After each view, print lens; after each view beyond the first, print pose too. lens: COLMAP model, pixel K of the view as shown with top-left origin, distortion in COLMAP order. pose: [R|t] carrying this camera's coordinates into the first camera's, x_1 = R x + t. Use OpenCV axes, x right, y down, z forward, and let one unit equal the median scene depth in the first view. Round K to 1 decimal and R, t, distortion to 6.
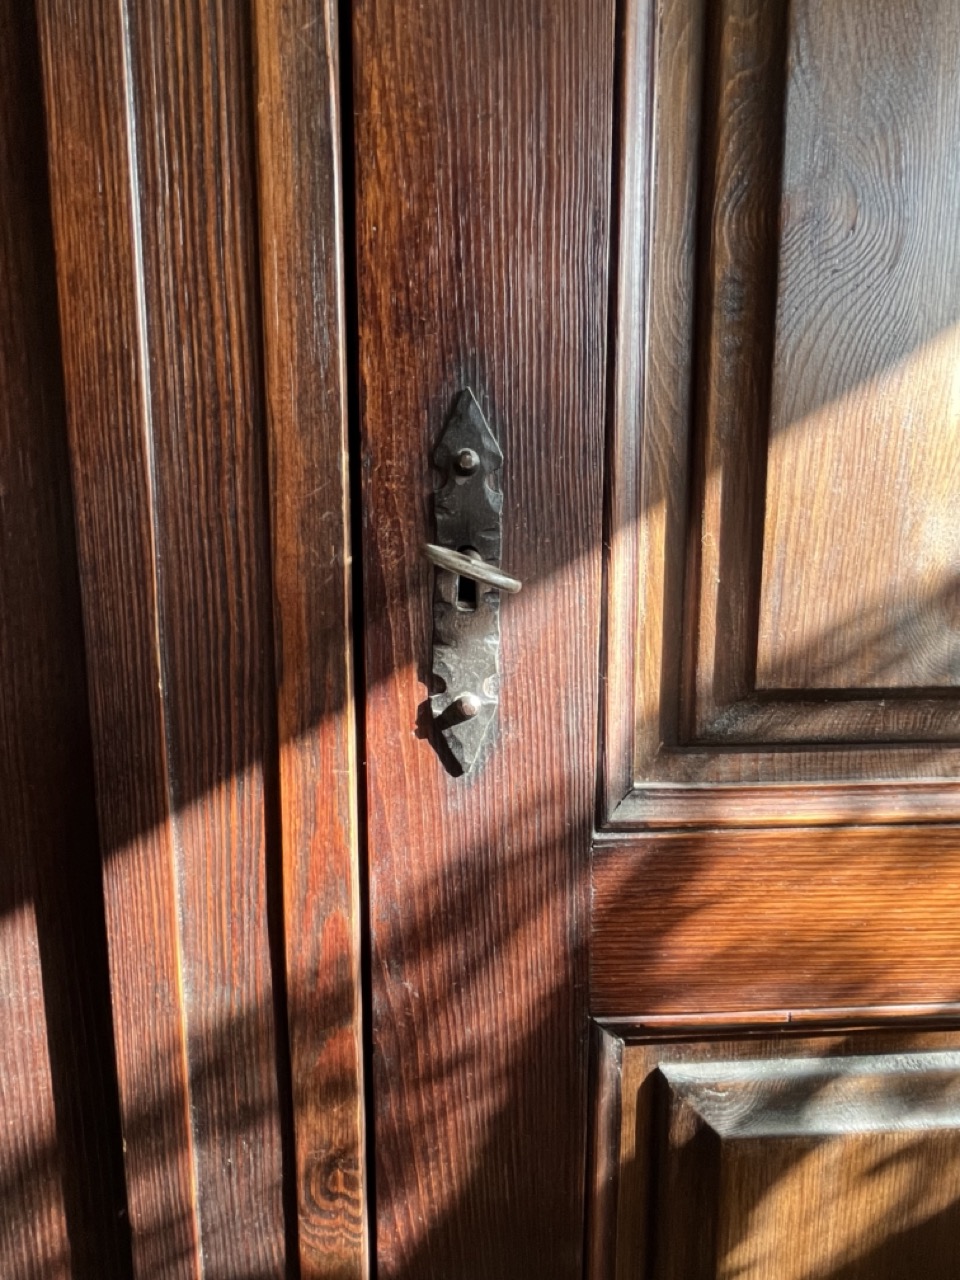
lens RADIAL K [[707.9, 0, 472.4], [0, 707.9, 644.0], [0, 0, 1]] dist [-0.006121, 0.001022]
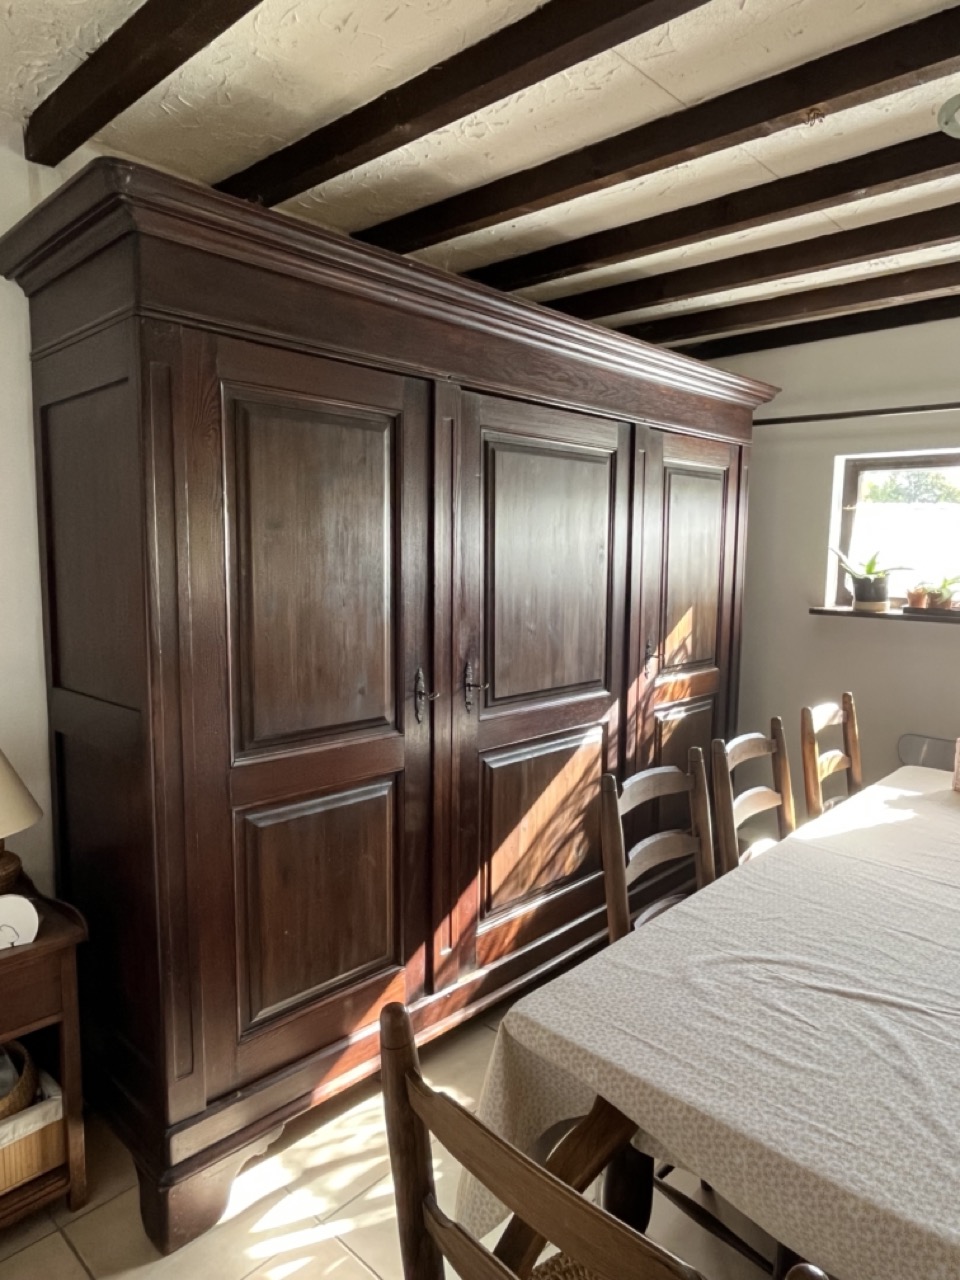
lens RADIAL K [[804.3, 0, 481.9], [0, 804.3, 635.4], [0, 0, 1]] dist [-0.009818, 0.002514]
pose [[0.721087, -0.063619, 0.689918, -8.485090], [0.086718, 0.996232, 0.001230, -0.563995], [-0.687396, 0.058941, 0.723887, -4.949006]]
